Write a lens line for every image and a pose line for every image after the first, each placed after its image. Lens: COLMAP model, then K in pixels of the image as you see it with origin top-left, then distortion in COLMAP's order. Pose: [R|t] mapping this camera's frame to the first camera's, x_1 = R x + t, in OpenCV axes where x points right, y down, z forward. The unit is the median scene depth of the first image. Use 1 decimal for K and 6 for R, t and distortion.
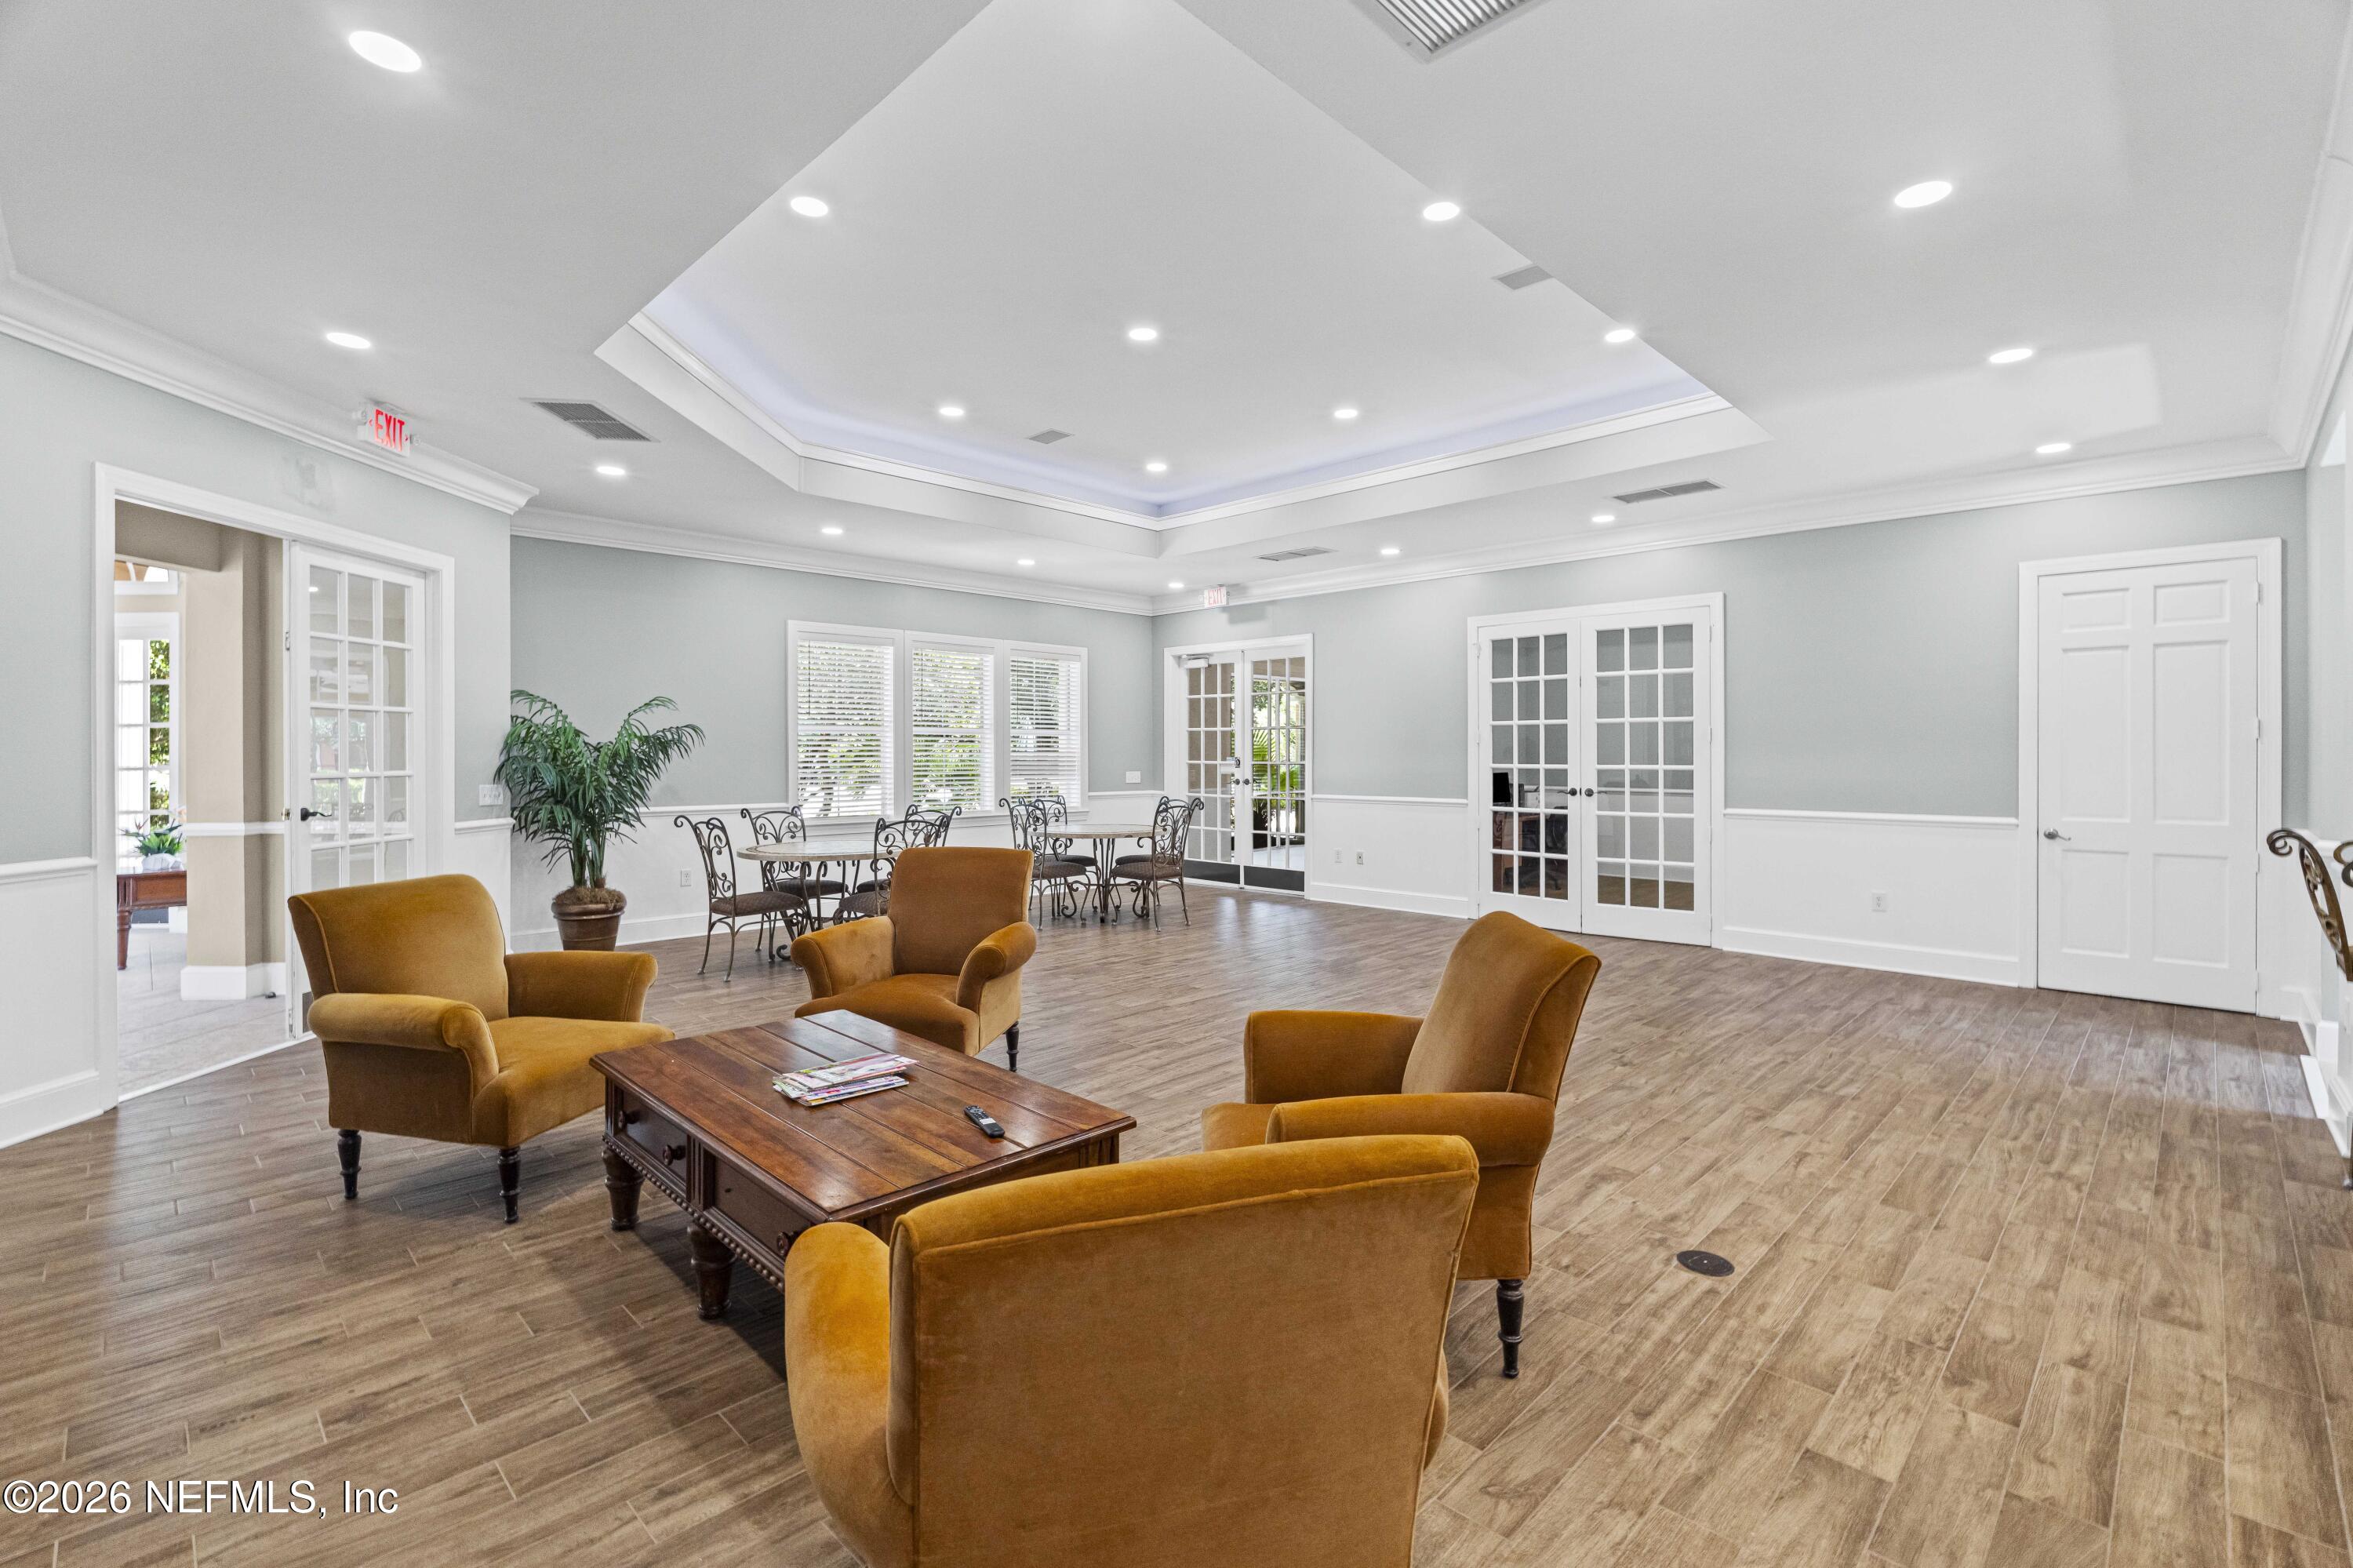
lens RADIAL K [[1041.4, 0, 1184.3], [0, 1041.4, 758.1], [0, 0, 1]] dist [-0.000958, -0.000102]
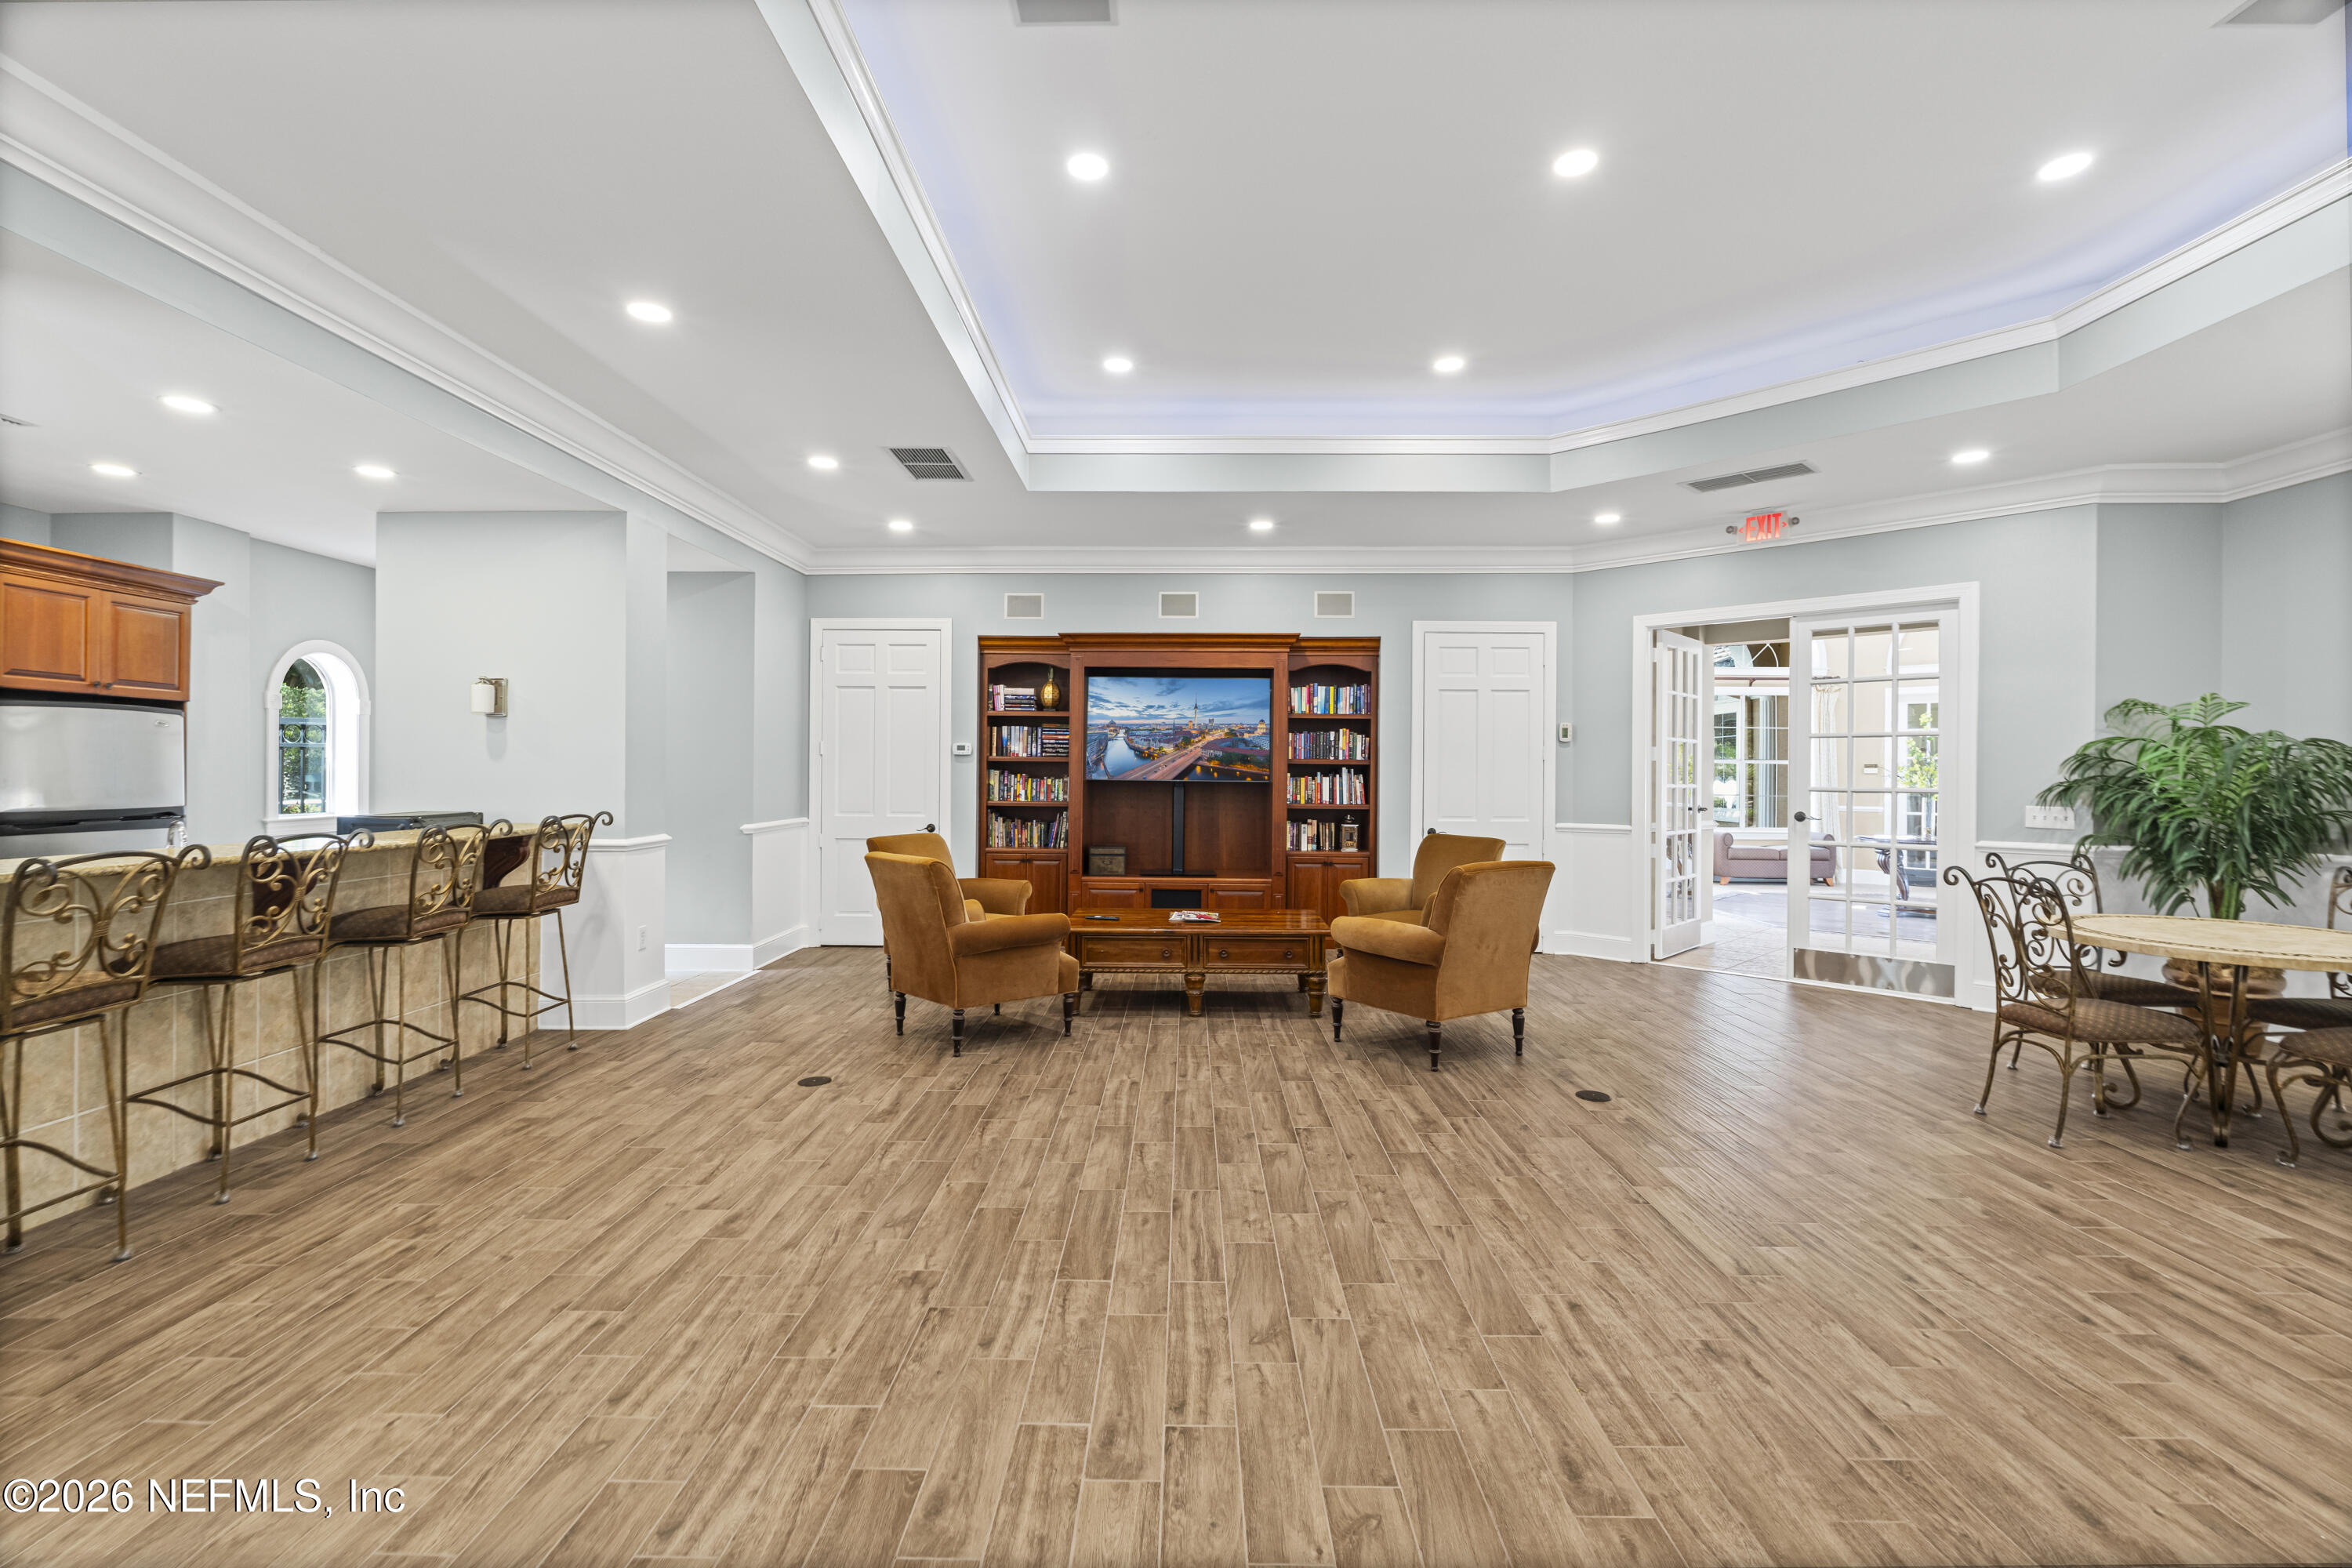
lens RADIAL K [[1040.9, 0, 1183.8], [0, 1040.9, 758.2], [0, 0, 1]] dist [-0.000958, -0.000102]
pose [[-0.718703, -0.013426, -0.695187, 0.943338], [-0.009311, 0.999910, -0.009686, -0.002033], [0.695254, -0.000489, -0.718764, 1.981809]]
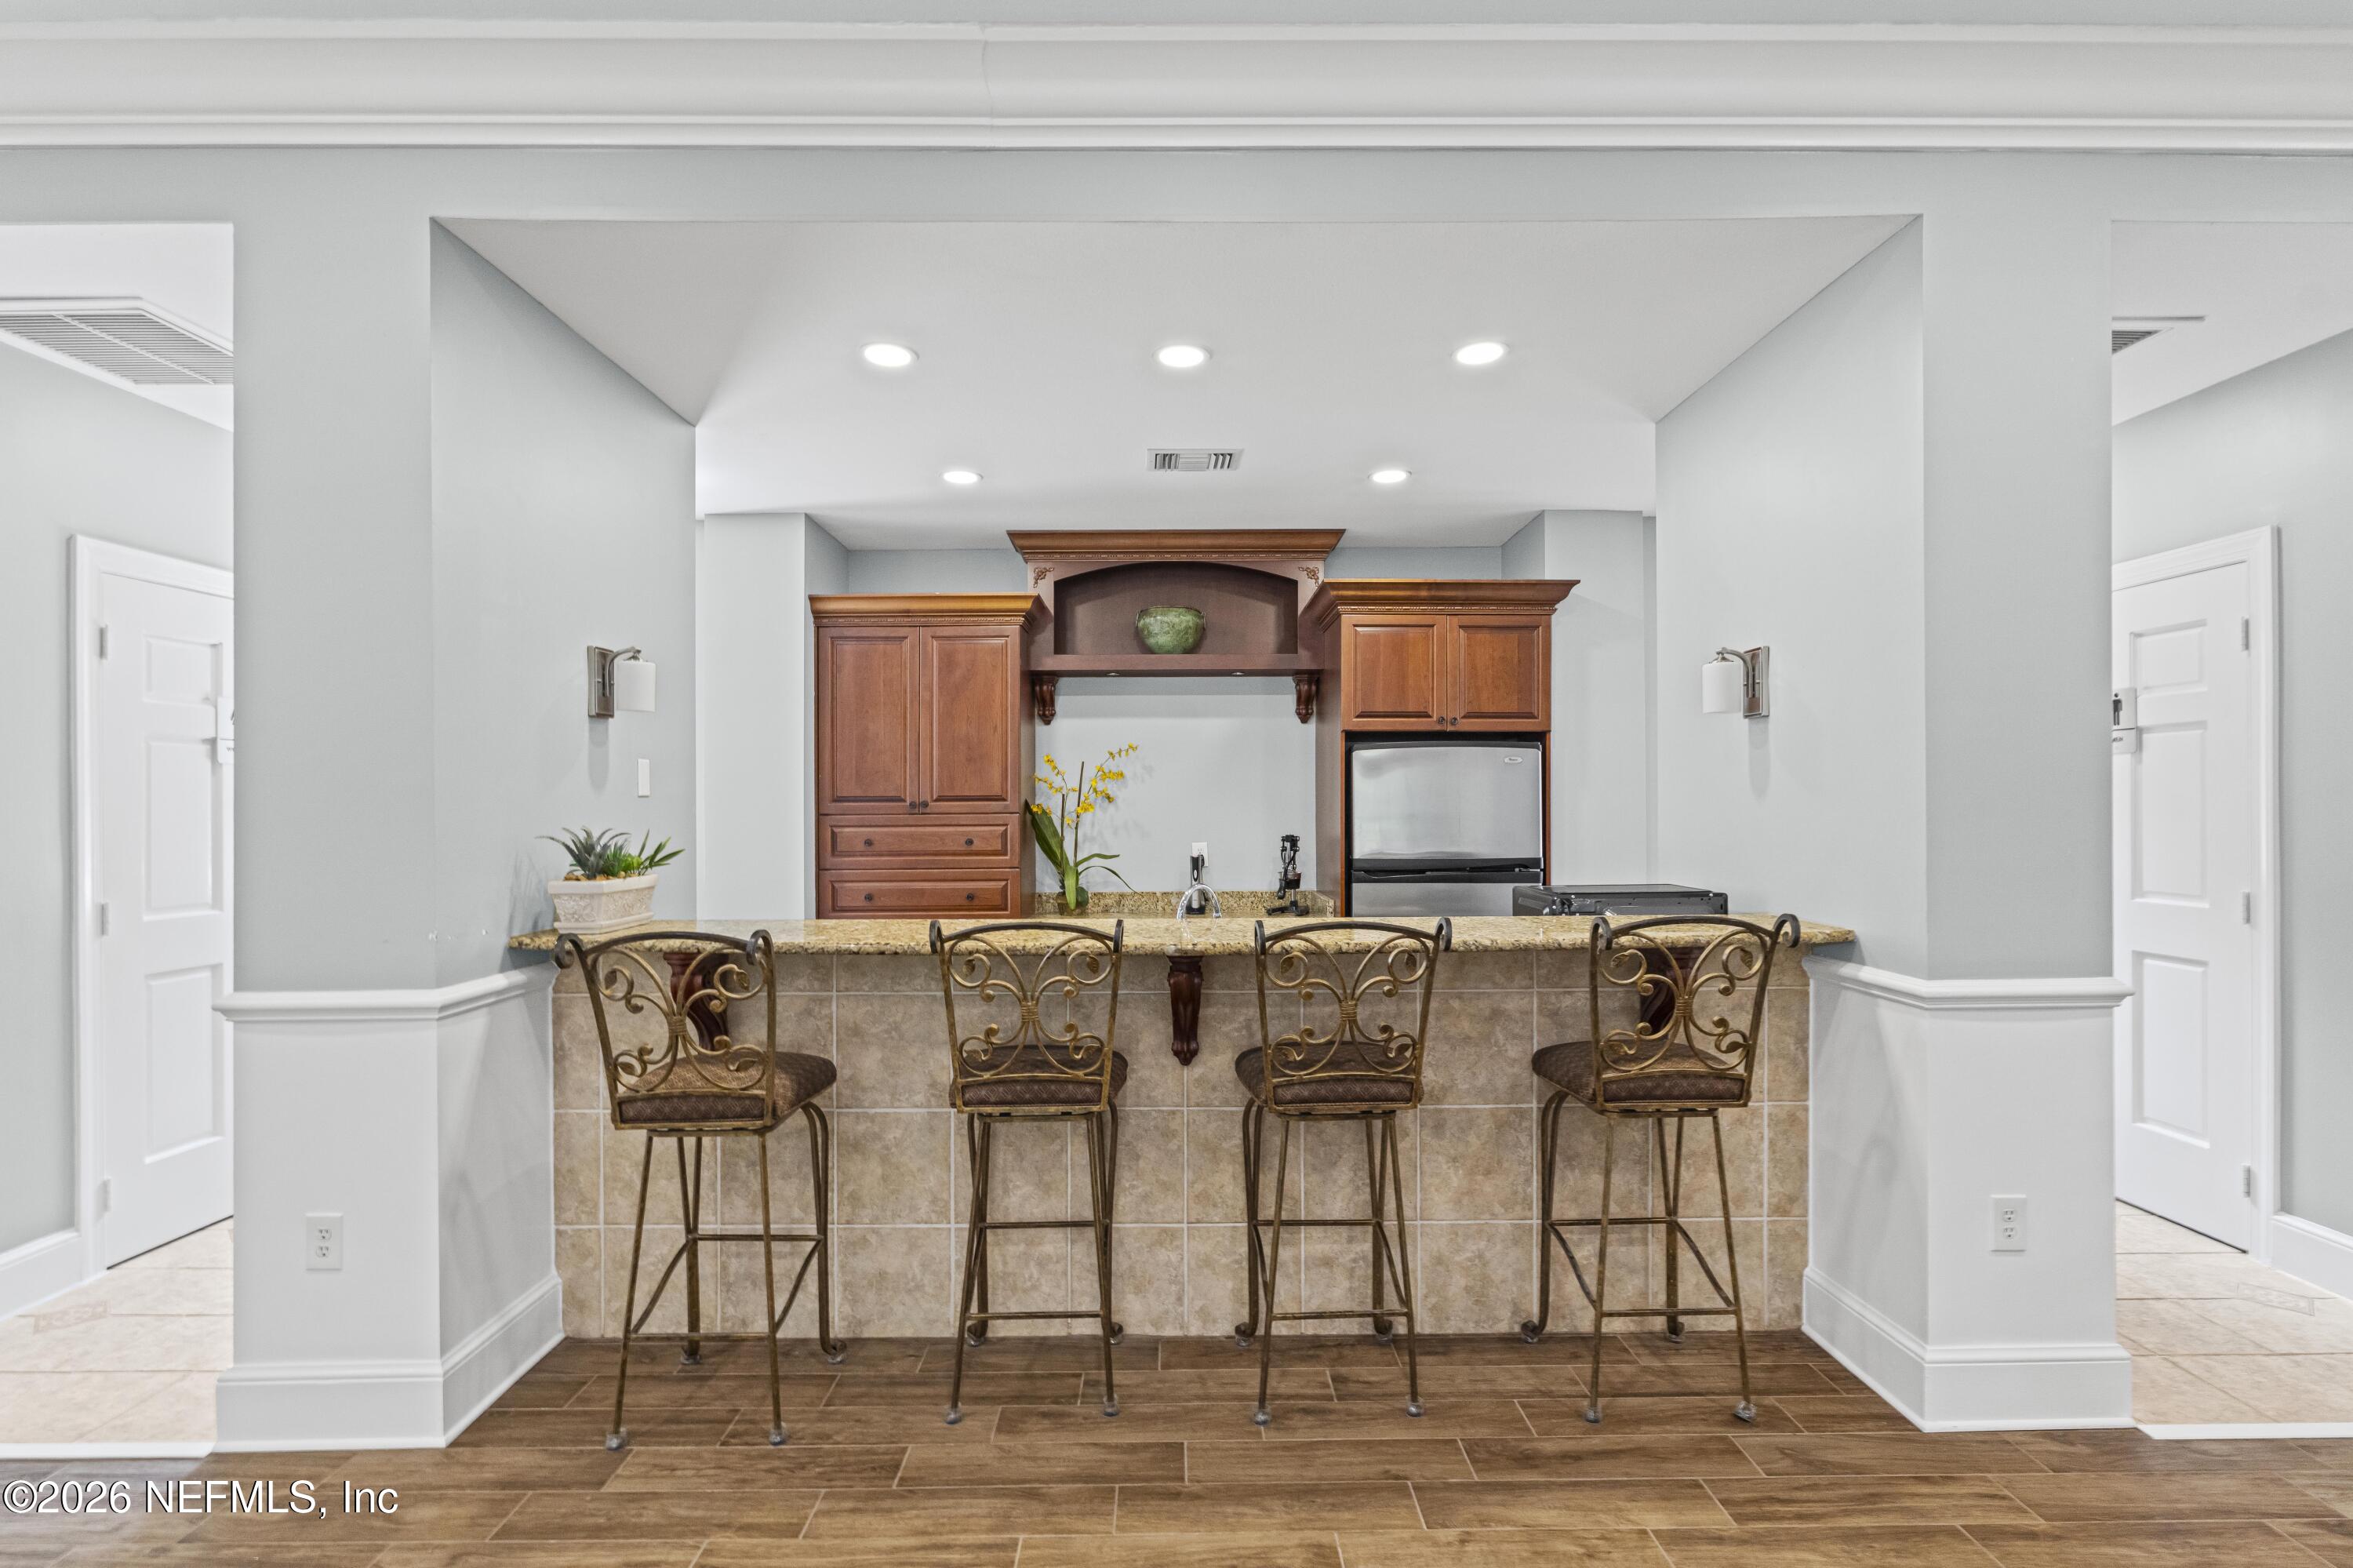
lens RADIAL K [[1108.7, 0, 1180.2], [0, 1108.7, 842.1], [0, 0, 1]] dist [-0.000968, -0.000299]
pose [[-0.714915, -0.006507, 0.699181, 0.348092], [0.003342, 0.999913, 0.012722, 0.020347], [-0.699204, 0.011432, -0.714831, 1.144319]]
